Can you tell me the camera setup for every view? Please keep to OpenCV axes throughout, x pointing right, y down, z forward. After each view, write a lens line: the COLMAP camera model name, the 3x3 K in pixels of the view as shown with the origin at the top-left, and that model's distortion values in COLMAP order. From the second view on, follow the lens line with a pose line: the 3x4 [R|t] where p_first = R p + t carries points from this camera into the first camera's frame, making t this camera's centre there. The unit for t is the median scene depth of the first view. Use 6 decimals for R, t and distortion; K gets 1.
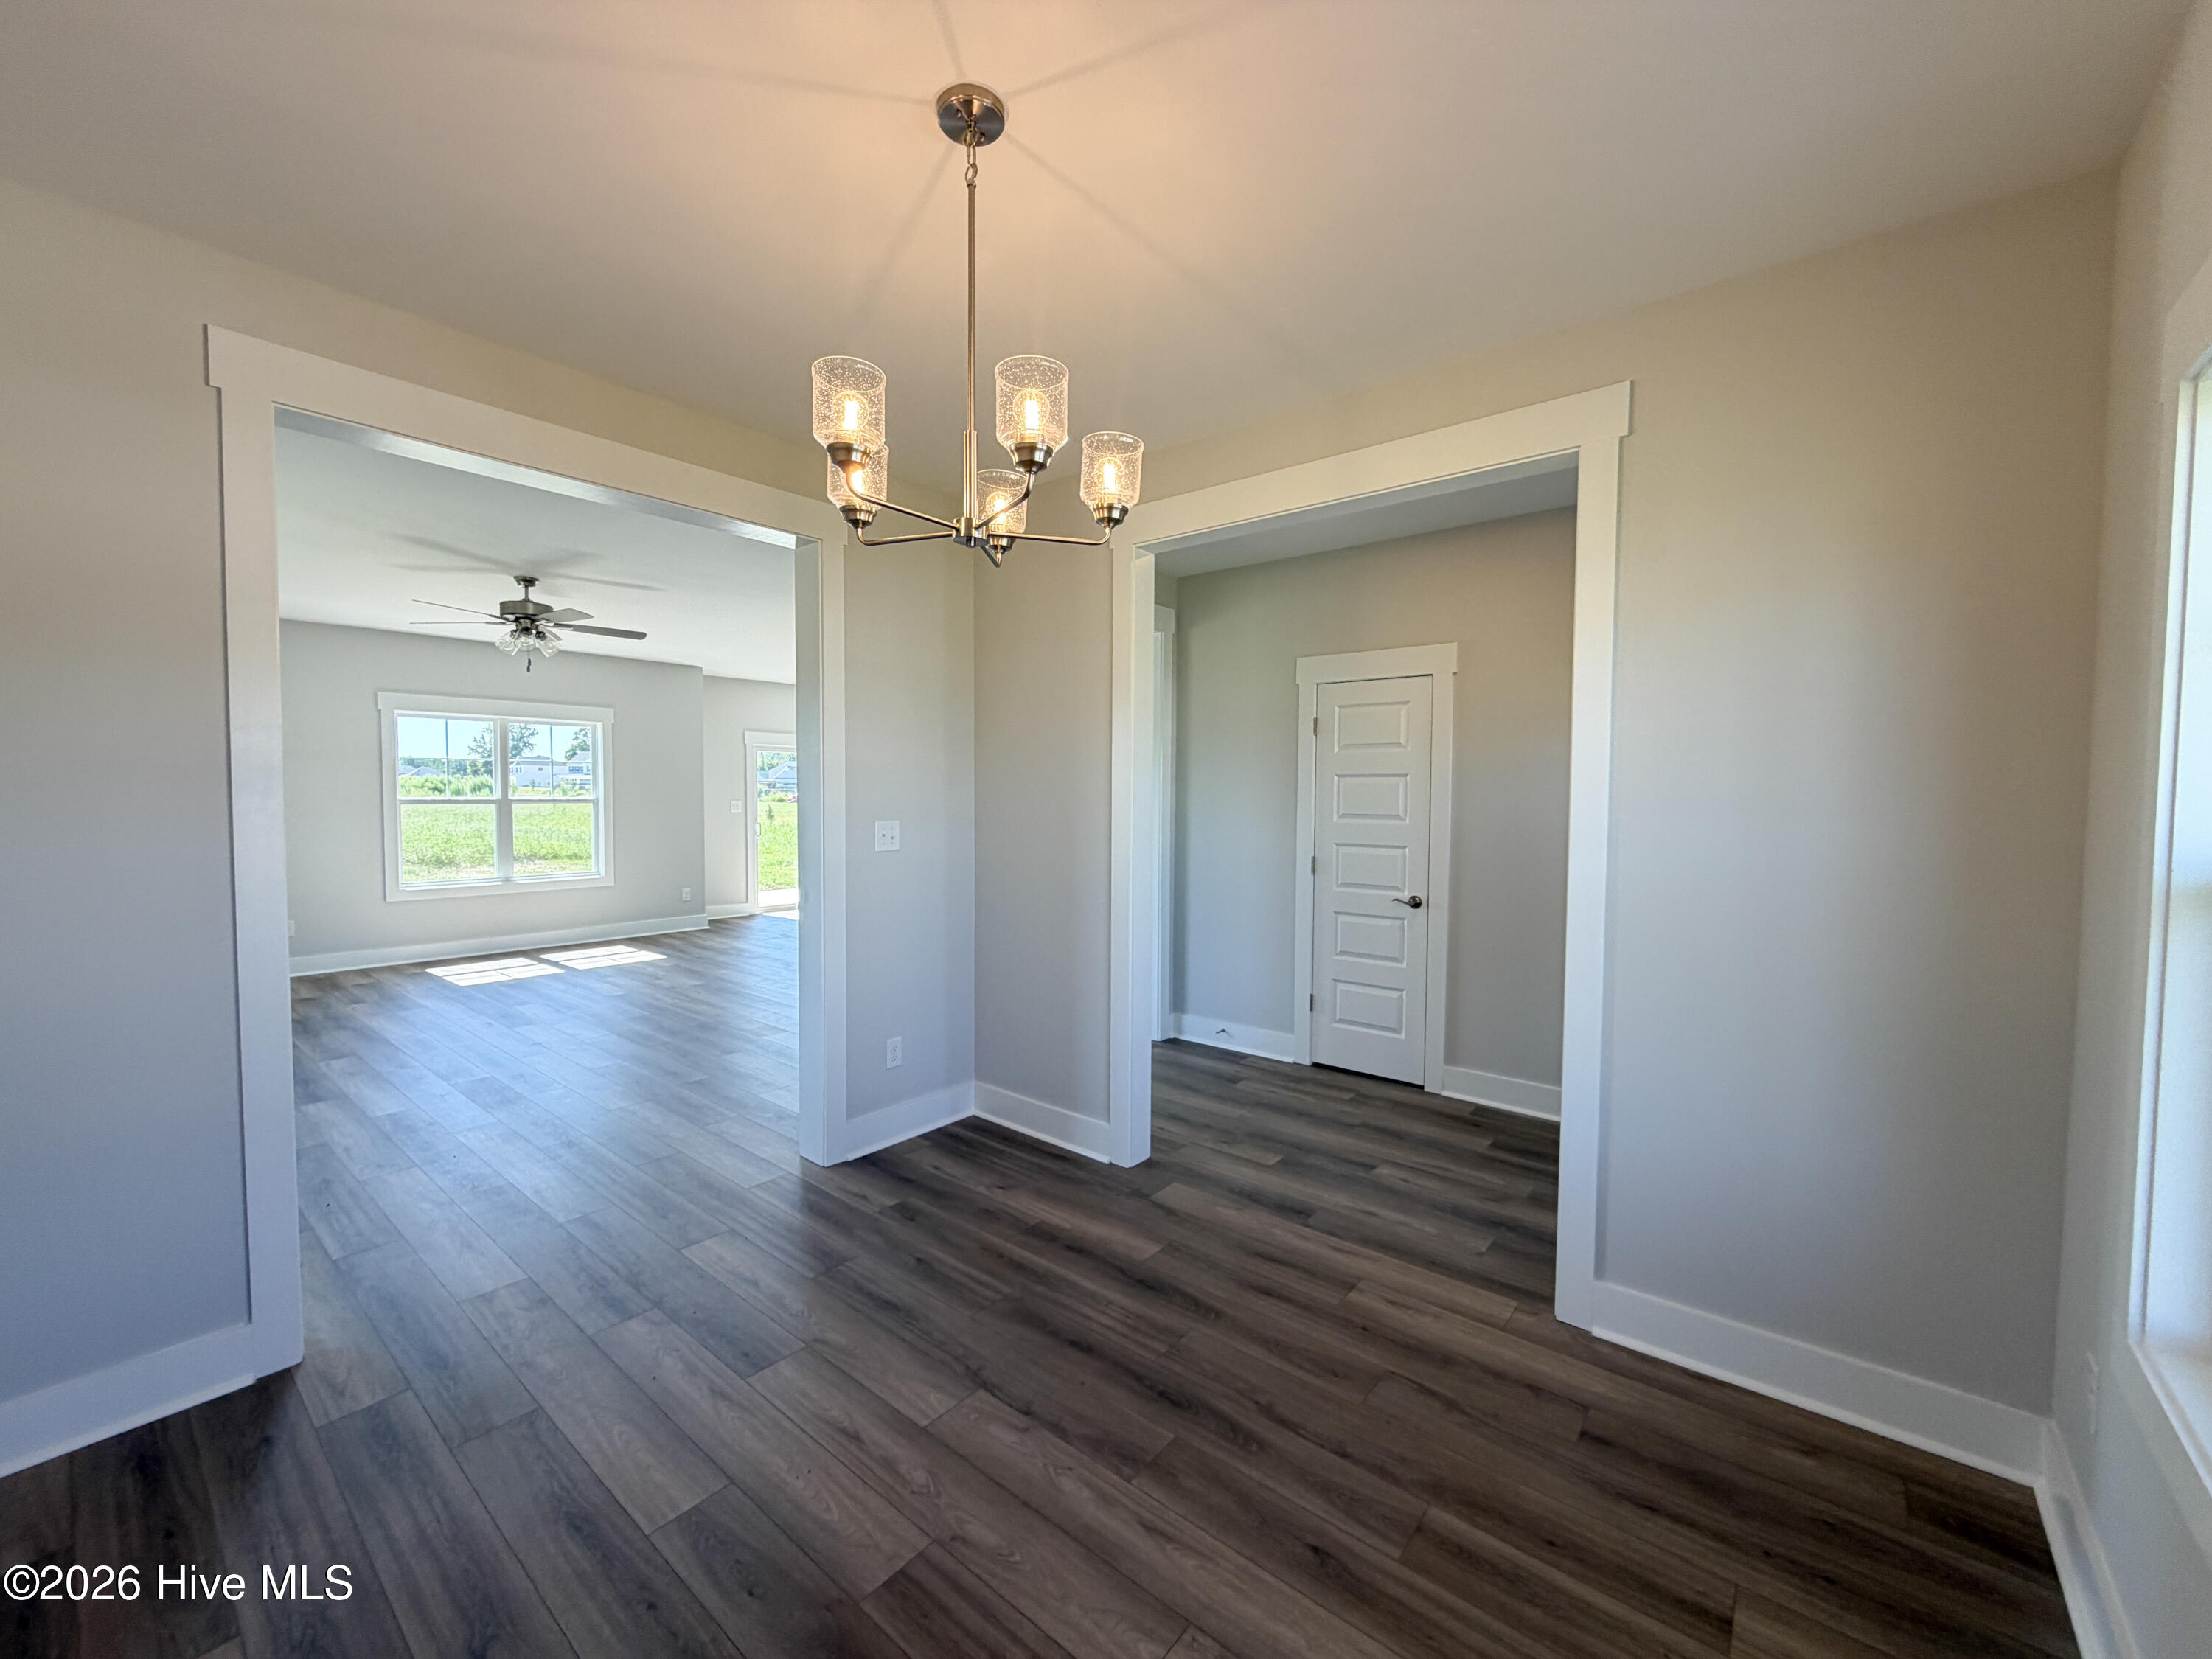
lens RADIAL K [[884.3, 0, 1098.8], [0, 884.3, 828.1], [0, 0, 1]] dist [-0.000859, 0.000030]
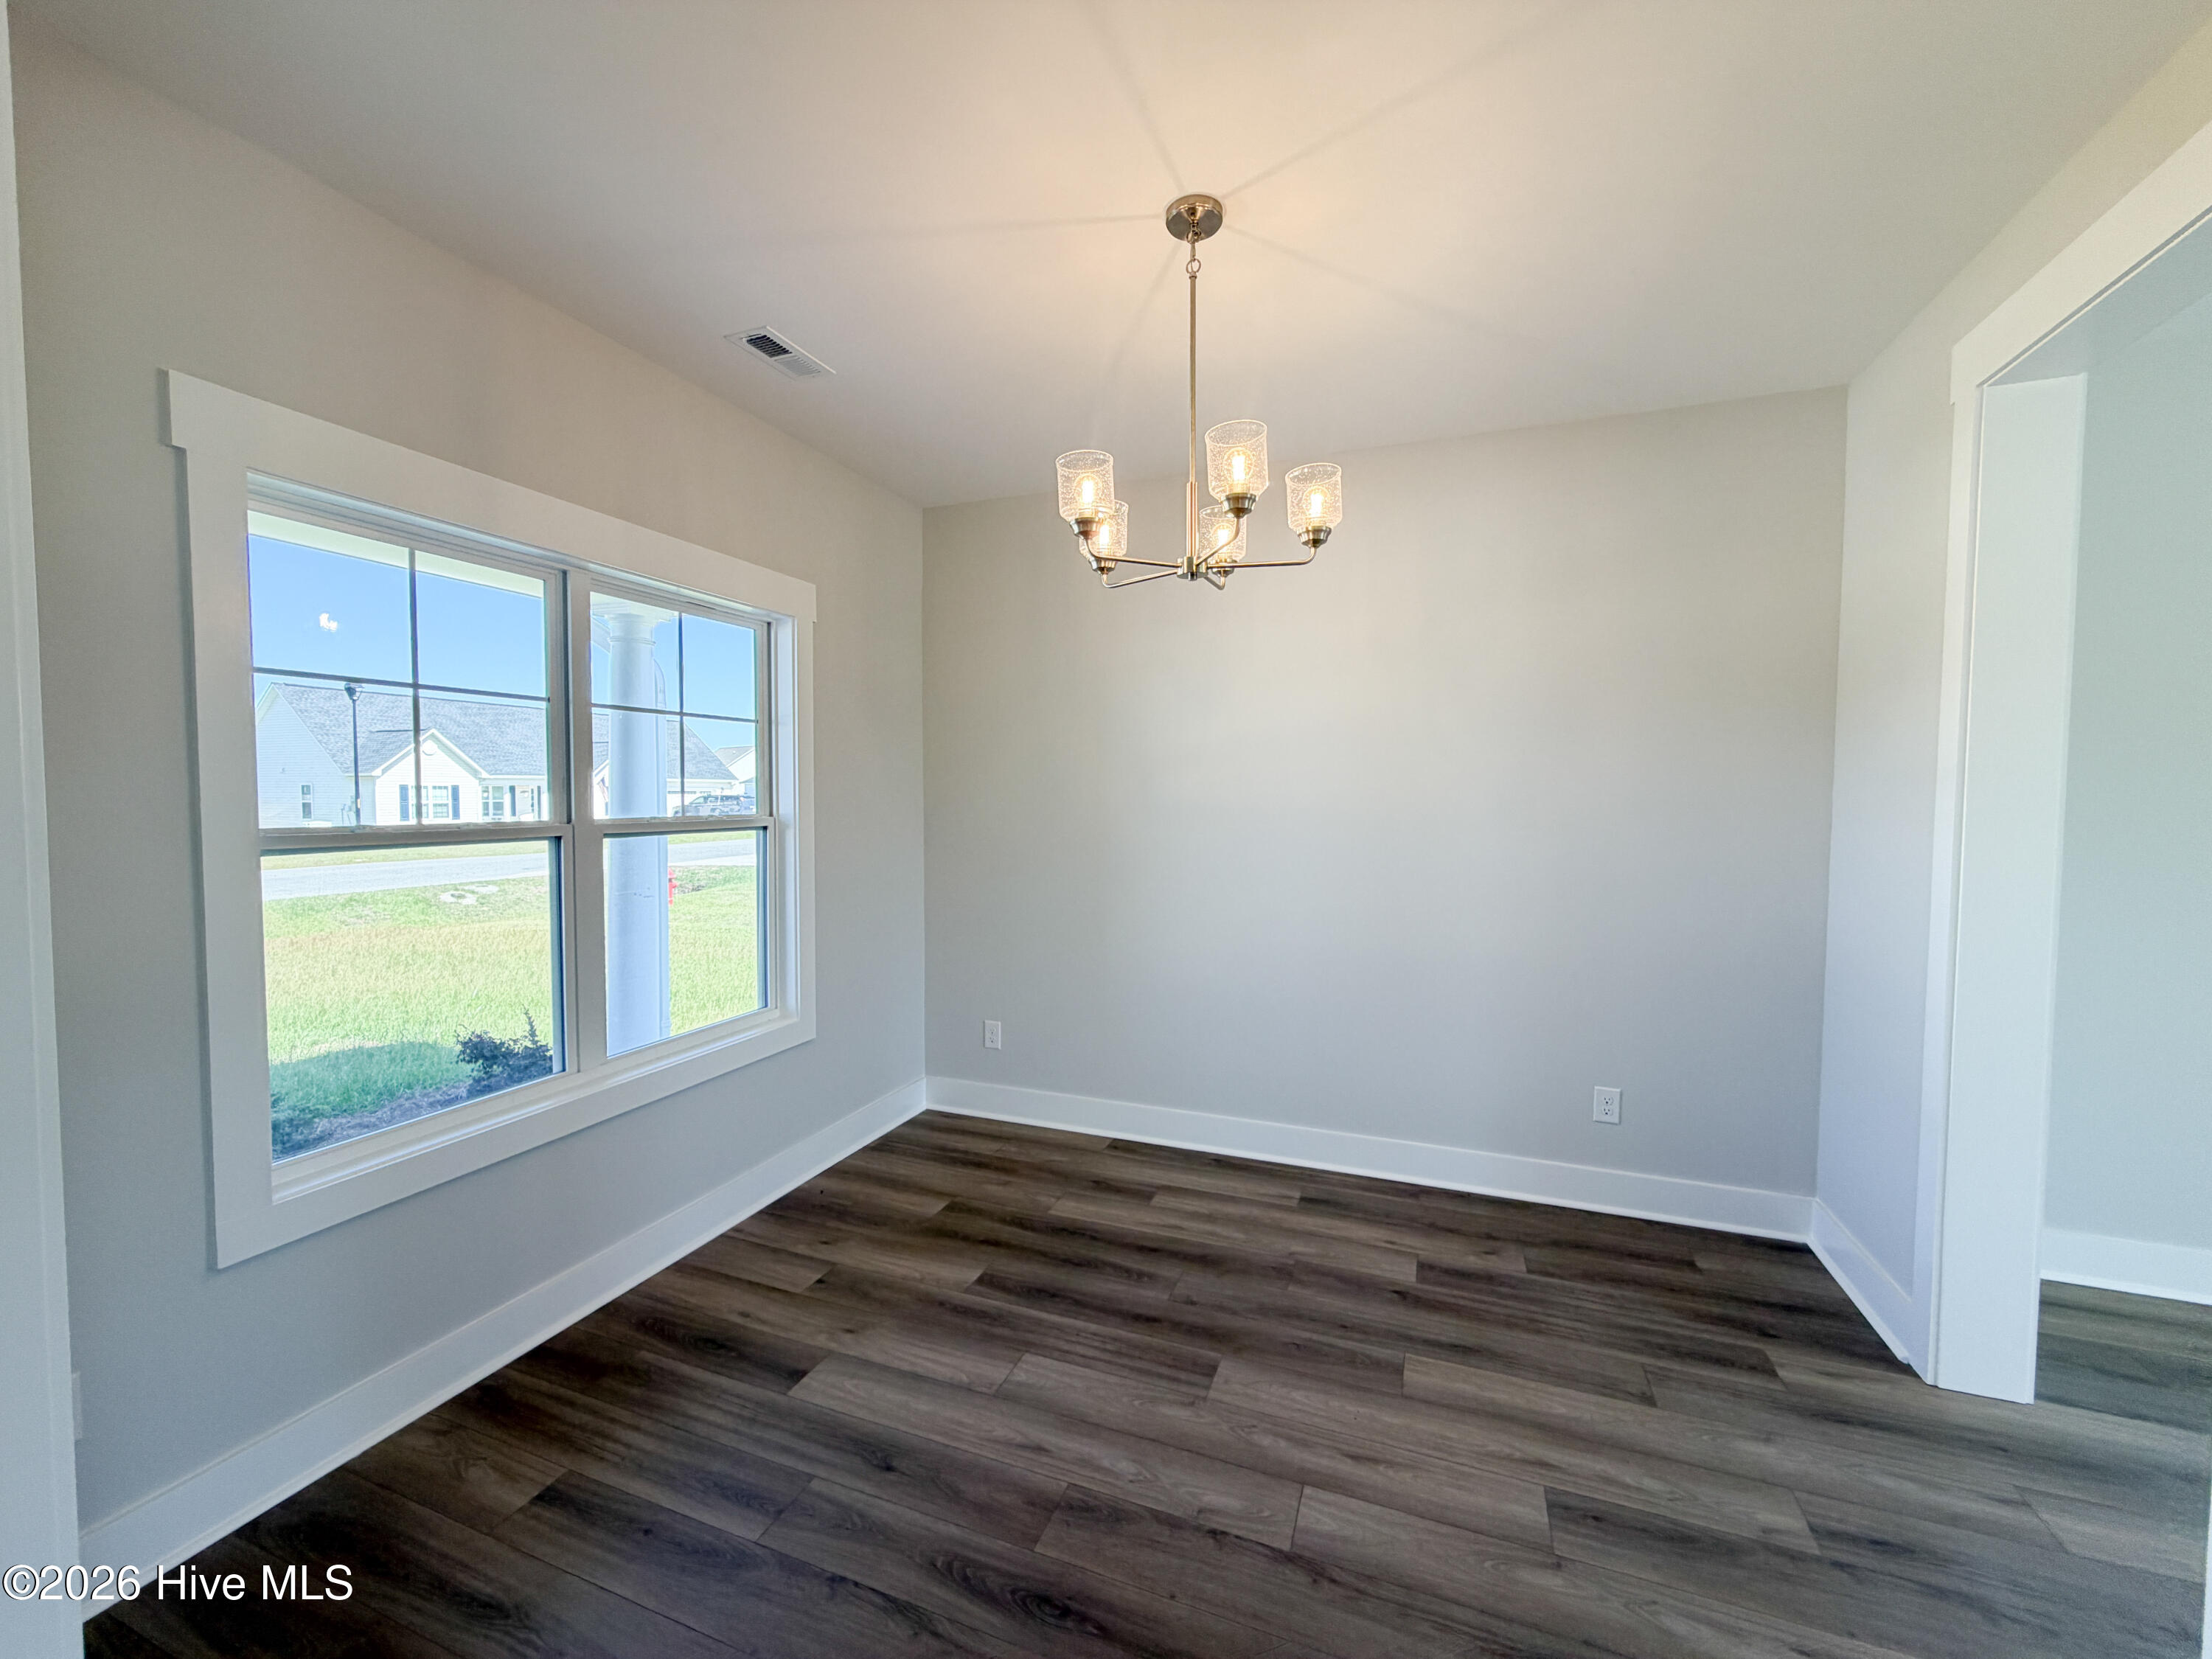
lens RADIAL K [[880.4, 0, 1098.3], [0, 880.4, 830.9], [0, 0, 1]] dist [-0.000240, 0.000010]
pose [[-0.949245, 0.005962, -0.314481, 0.311385], [-0.020582, 0.996500, 0.081019, -0.069143], [0.313863, 0.083380, -0.945800, 1.891527]]
